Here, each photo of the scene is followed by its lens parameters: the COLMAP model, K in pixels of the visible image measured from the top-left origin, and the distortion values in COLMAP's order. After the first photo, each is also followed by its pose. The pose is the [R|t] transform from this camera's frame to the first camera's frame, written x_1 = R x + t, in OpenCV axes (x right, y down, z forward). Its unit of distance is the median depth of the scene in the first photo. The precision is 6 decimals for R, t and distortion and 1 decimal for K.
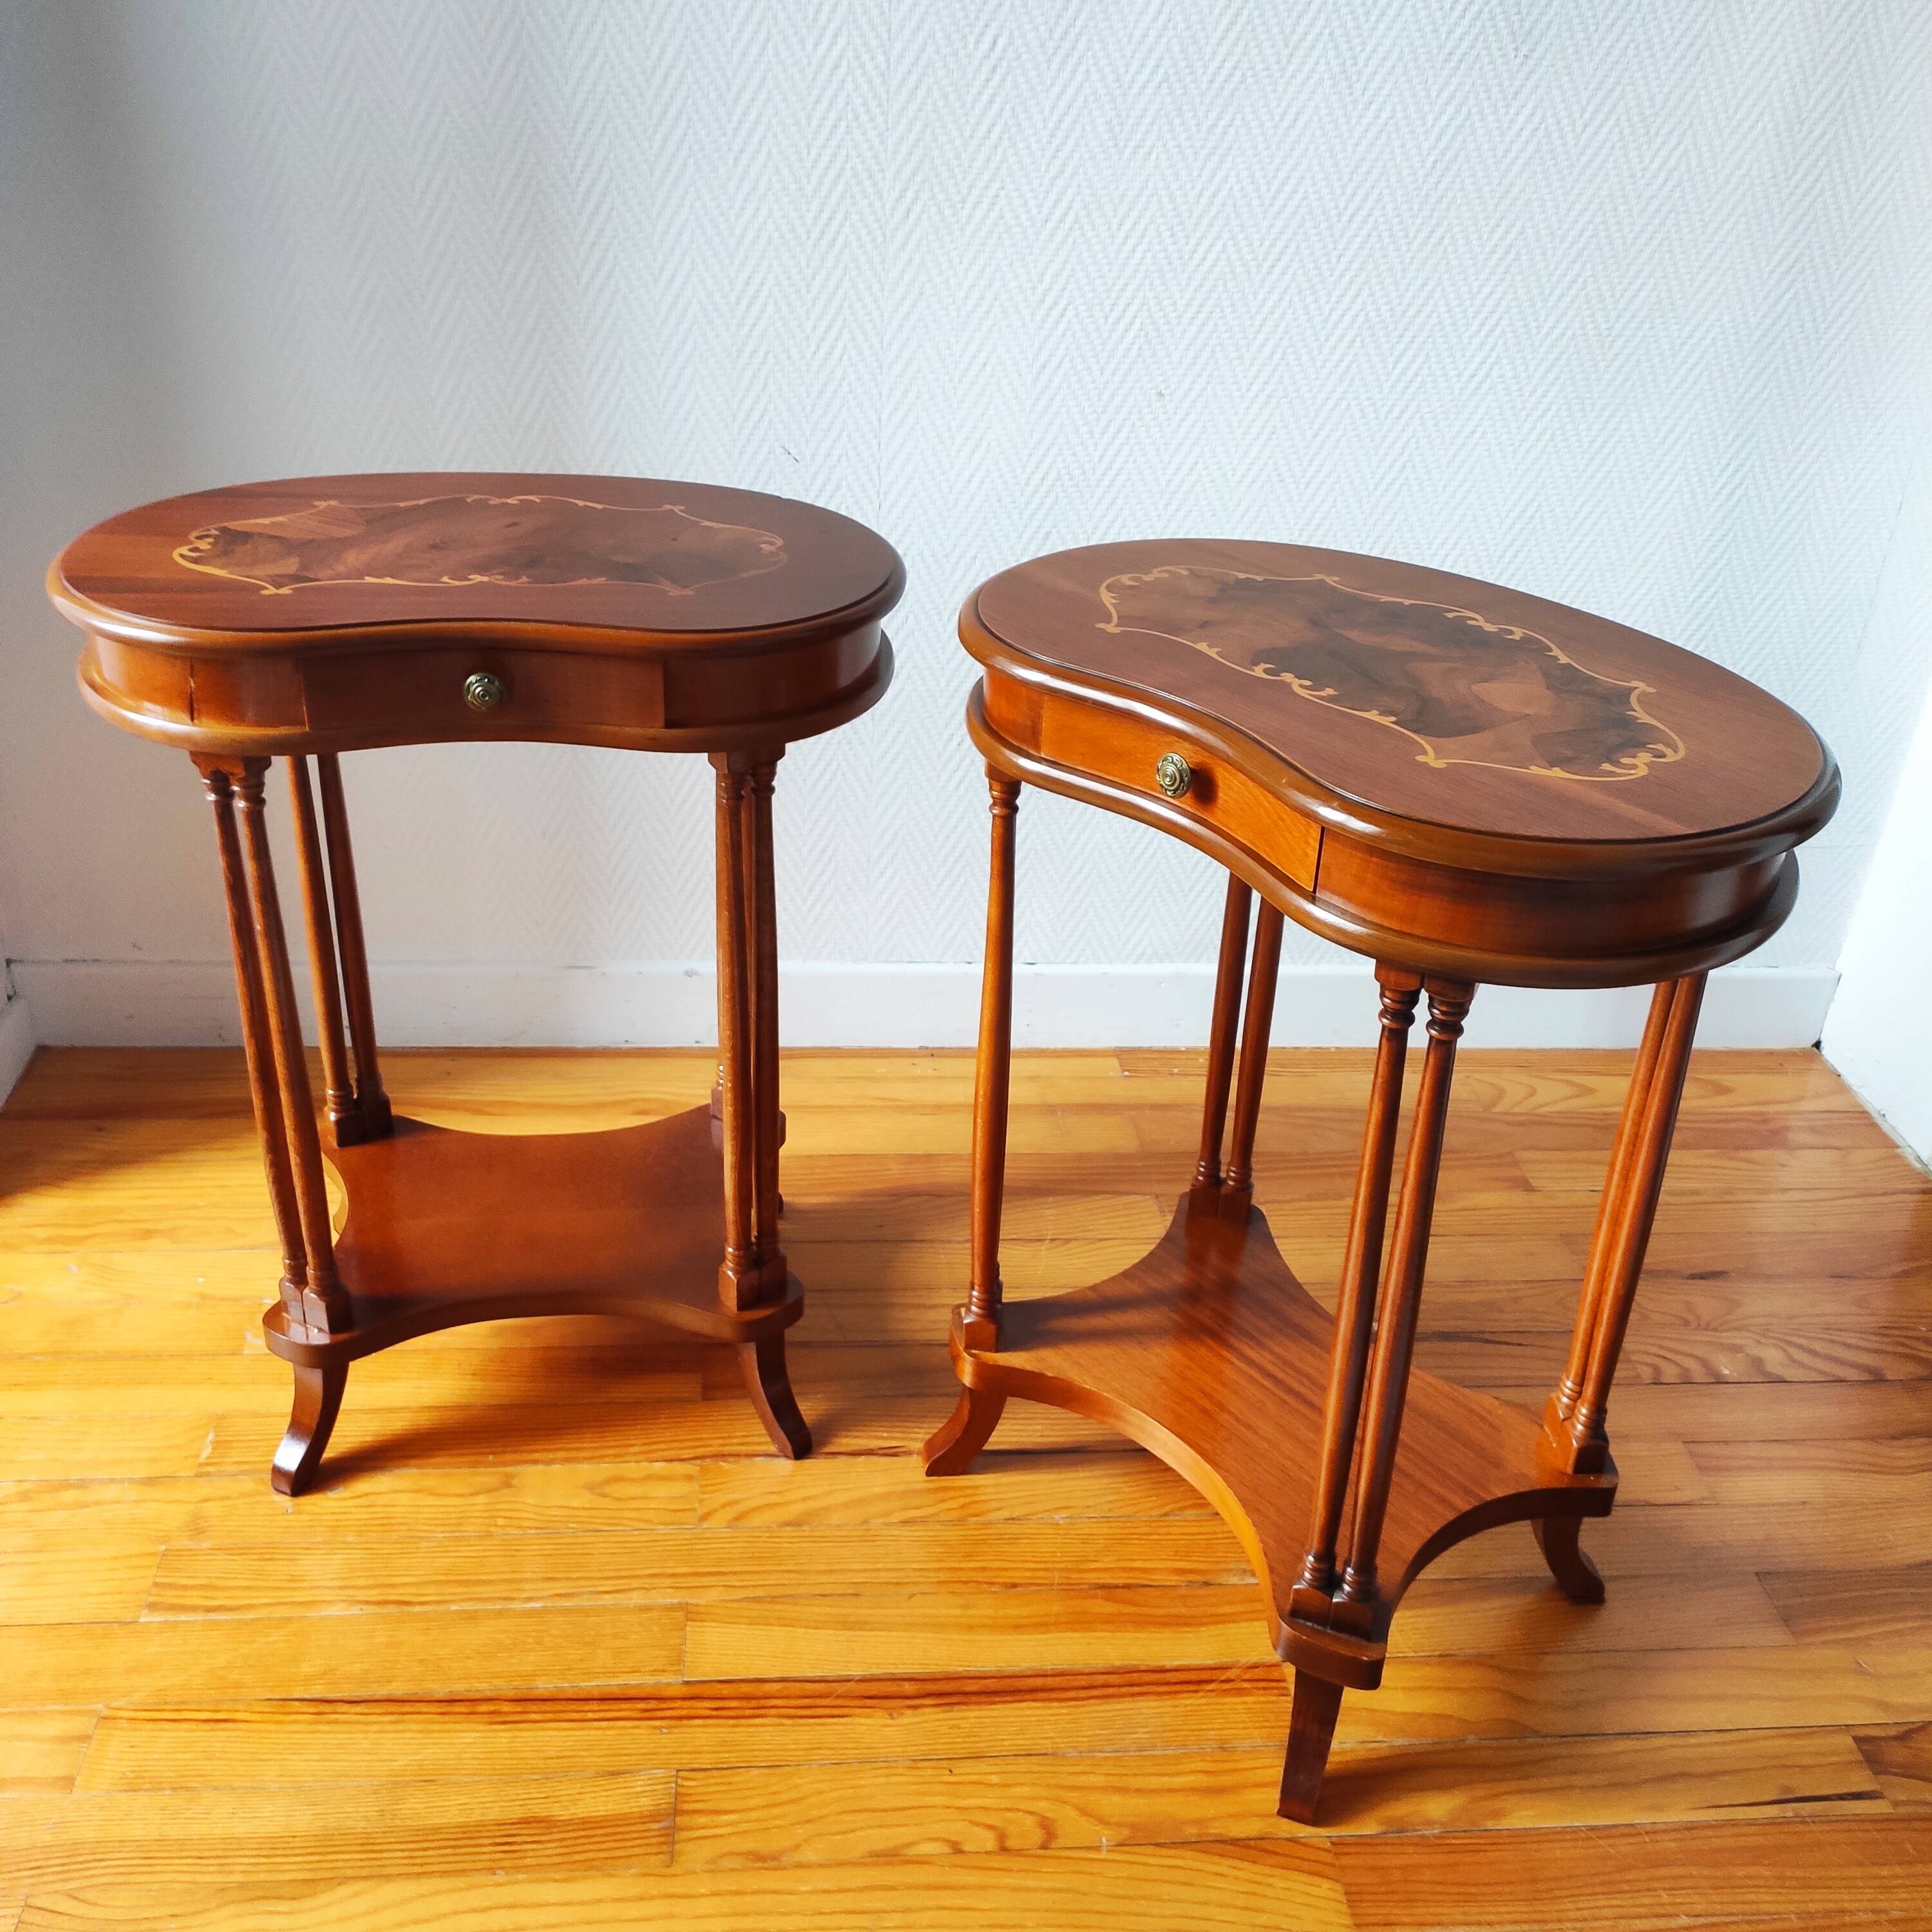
lens RADIAL K [[1894.0, 0, 970.3], [0, 1894.0, 968.2], [0, 0, 1]] dist [0.037371, 0.000000]
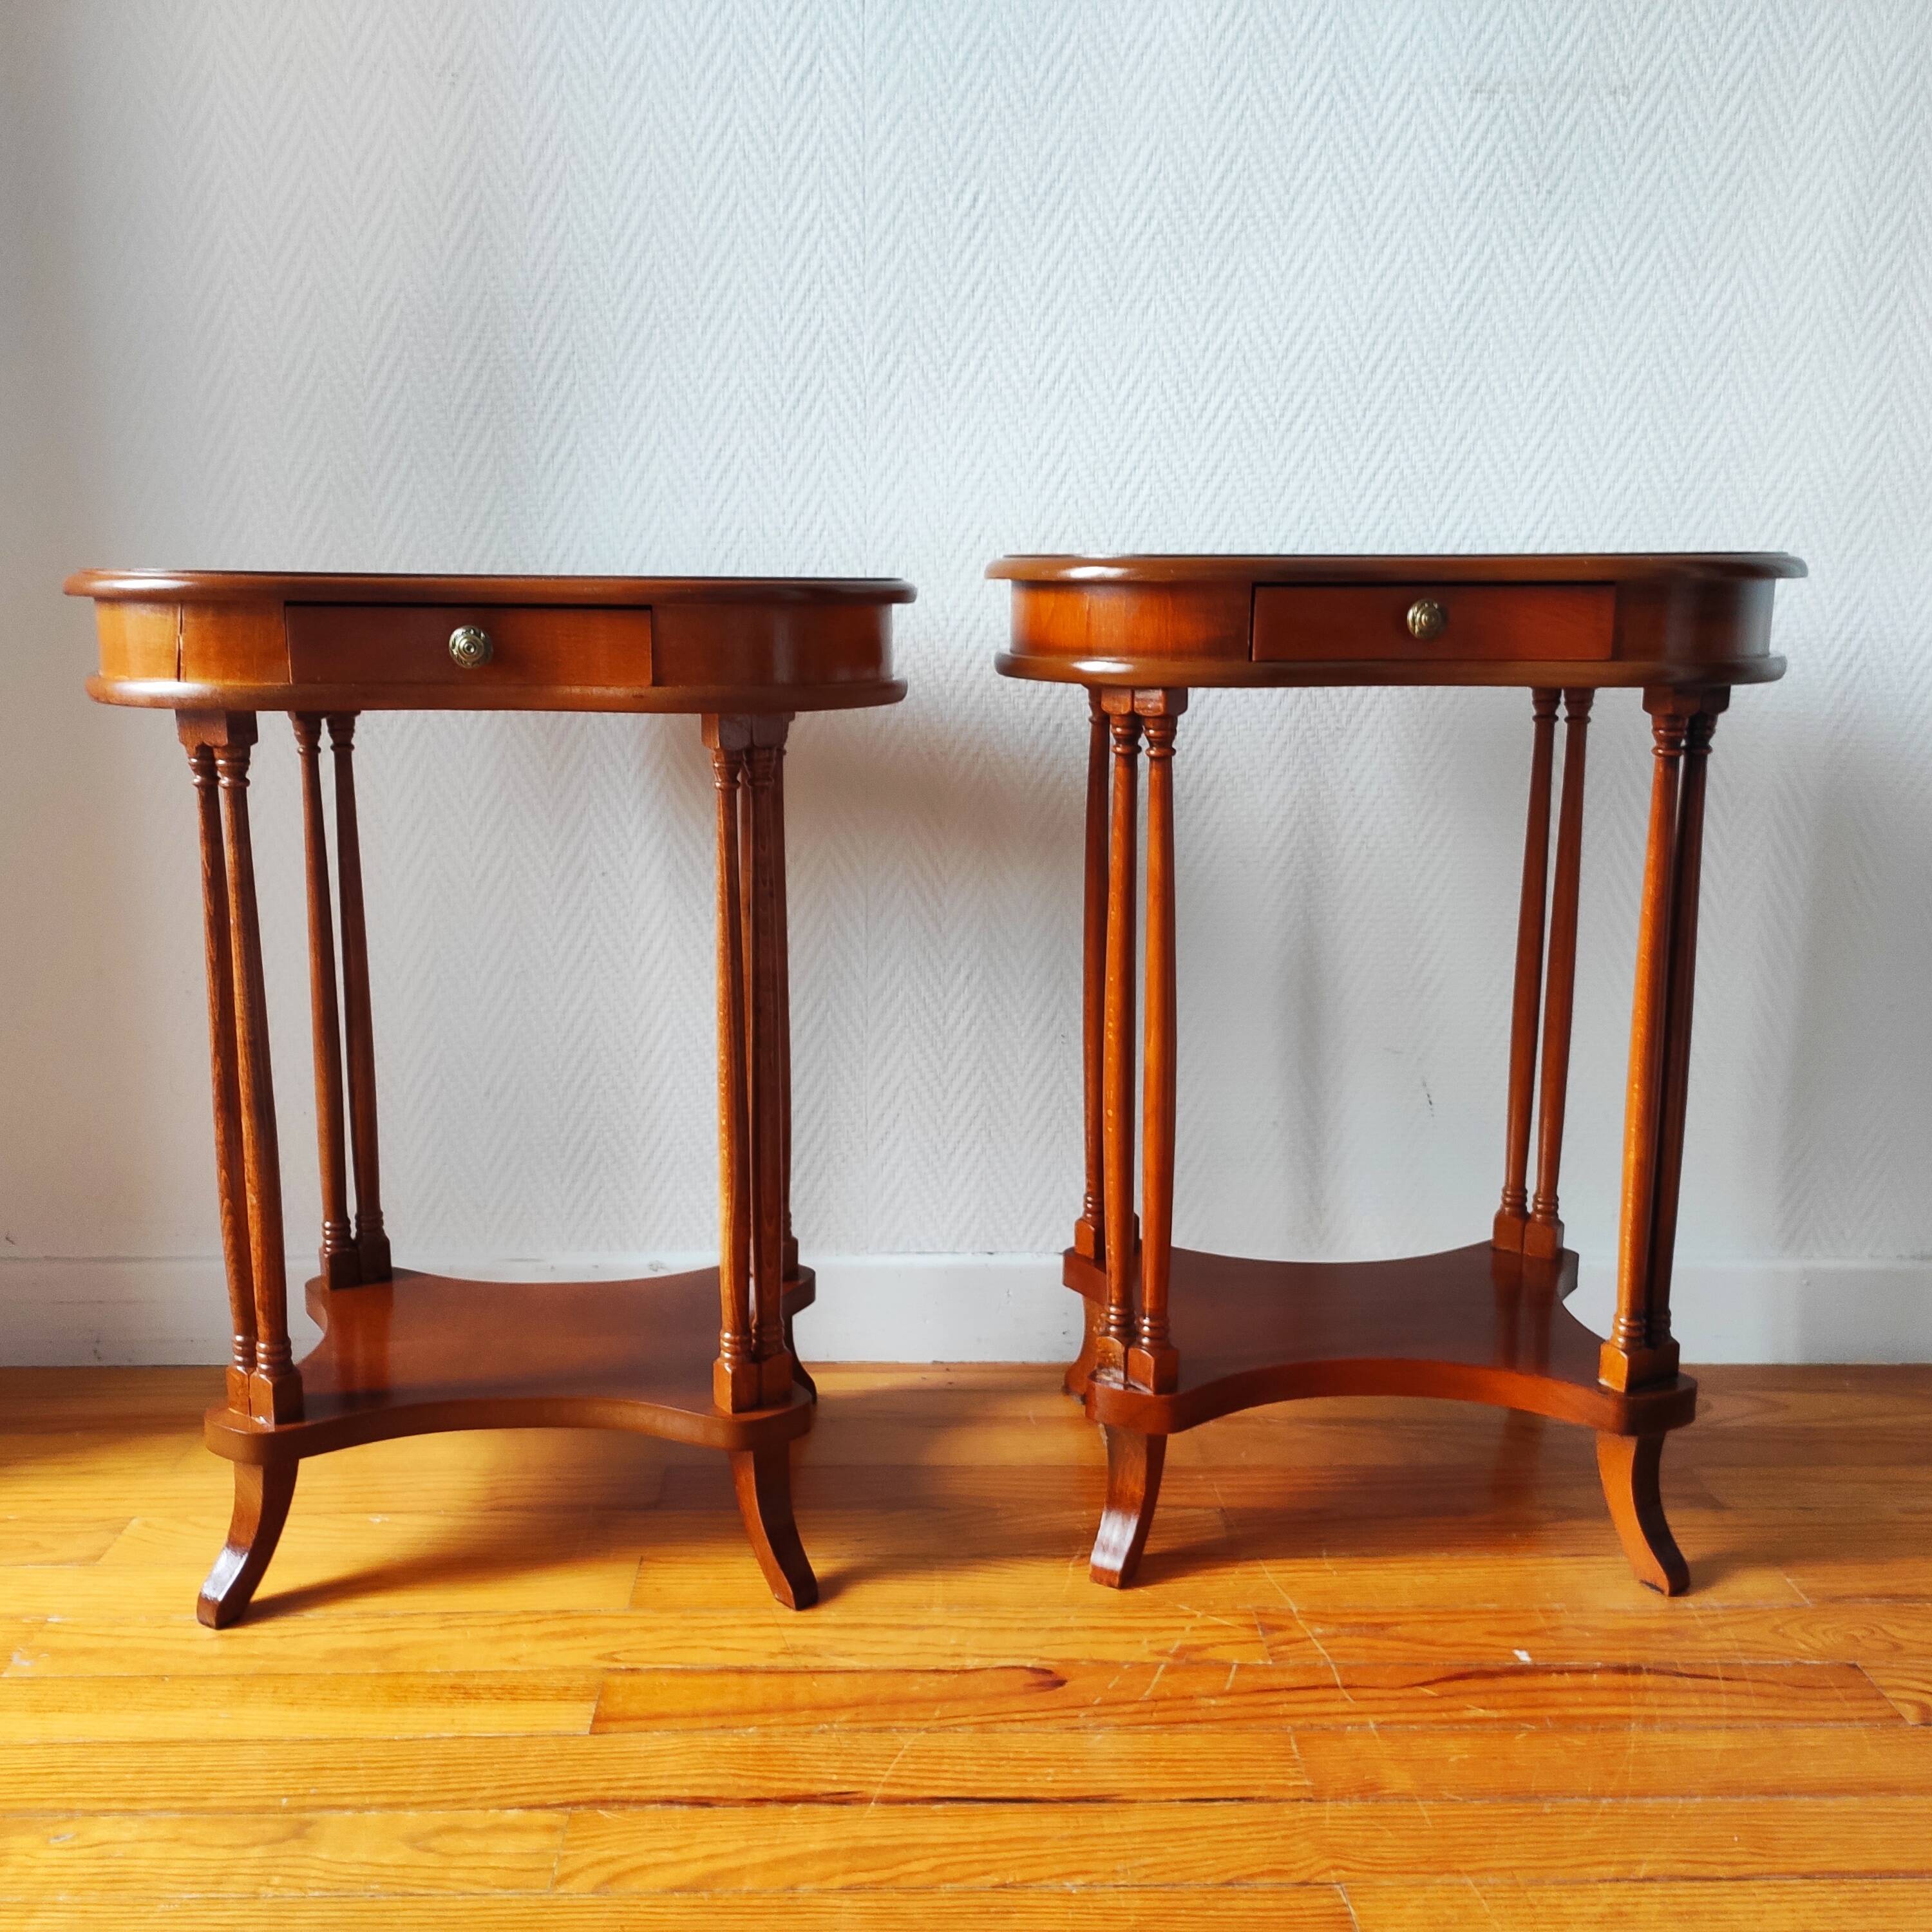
lens RADIAL K [[1894.0, 0, 962.4], [0, 1894.0, 969.5], [0, 0, 1]] dist [0.037371, 0.000000]
pose [[0.997457, -0.029453, -0.064905, 0.055336], [0.008370, 0.952730, -0.303703, 0.162805], [0.070781, 0.302388, 0.950553, 0.212072]]
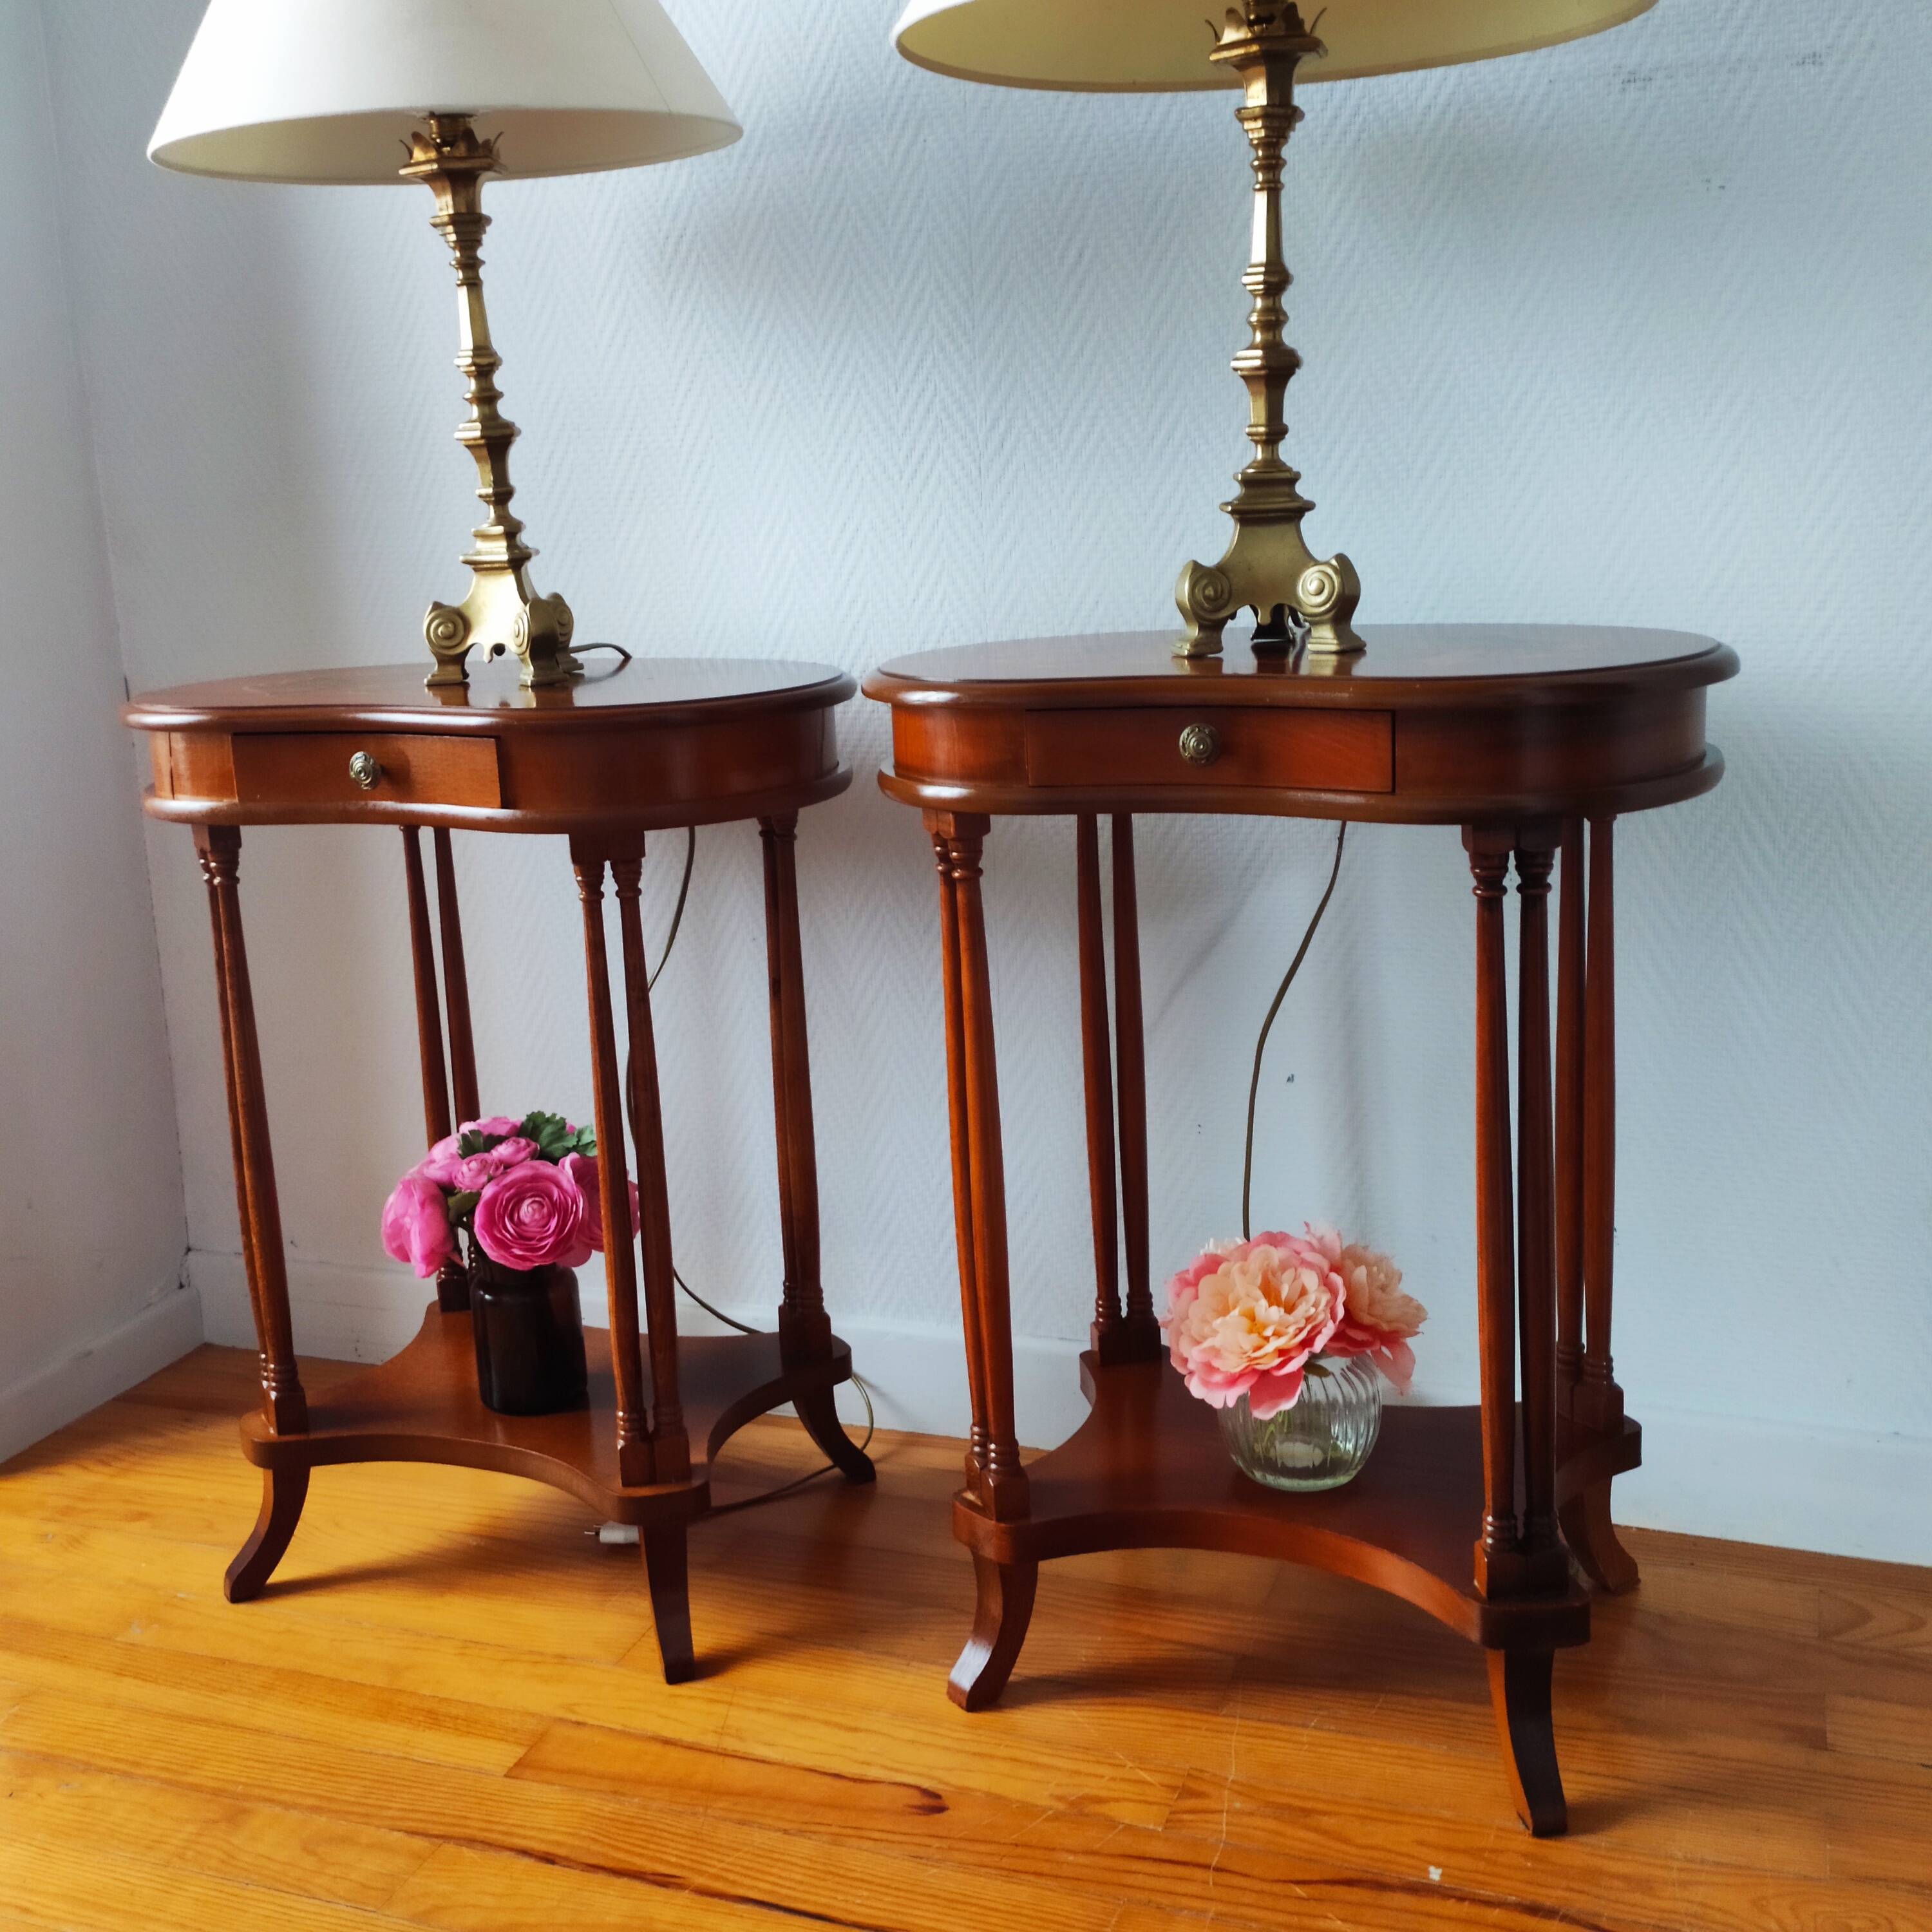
lens RADIAL K [[2171.7, 0, 977.1], [0, 2171.7, 954.8], [0, 0, 1]] dist [0.034249, 0.000000]
pose [[0.900589, 0.009048, -0.434578, 0.411136], [-0.133898, 0.956941, -0.257558, 0.102063], [0.413535, 0.290143, 0.863021, 0.182145]]
